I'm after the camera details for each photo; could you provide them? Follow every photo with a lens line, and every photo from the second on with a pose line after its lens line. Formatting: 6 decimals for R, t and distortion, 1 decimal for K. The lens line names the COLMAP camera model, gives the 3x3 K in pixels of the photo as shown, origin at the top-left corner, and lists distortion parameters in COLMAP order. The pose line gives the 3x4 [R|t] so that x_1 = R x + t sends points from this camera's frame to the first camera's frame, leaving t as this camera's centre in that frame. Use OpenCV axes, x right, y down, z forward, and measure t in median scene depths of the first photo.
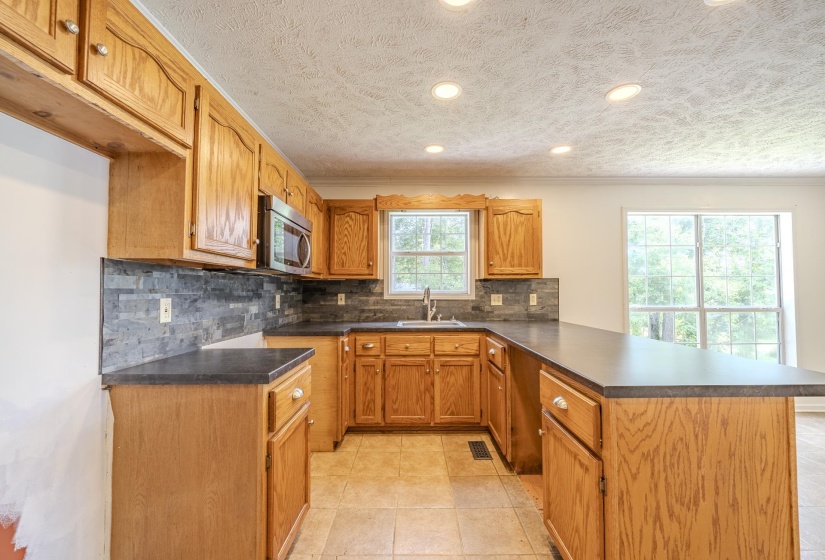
lens RADIAL K [[330.2, 0, 412.1], [0, 330.2, 282.2], [0, 0, 1]] dist [-0.001291, -0.000165]
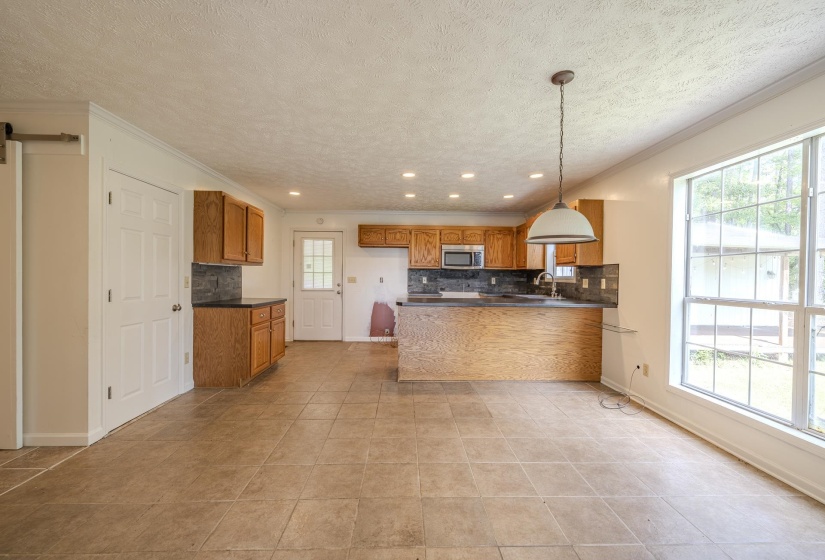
lens RADIAL K [[330.2, 0, 412.1], [0, 330.2, 282.2], [0, 0, 1]] dist [-0.001291, -0.000165]
pose [[0.028314, 0.017953, -0.999438, 1.475339], [0.019331, 0.999642, 0.018505, 0.013483], [0.999412, -0.019844, 0.027957, 0.317997]]
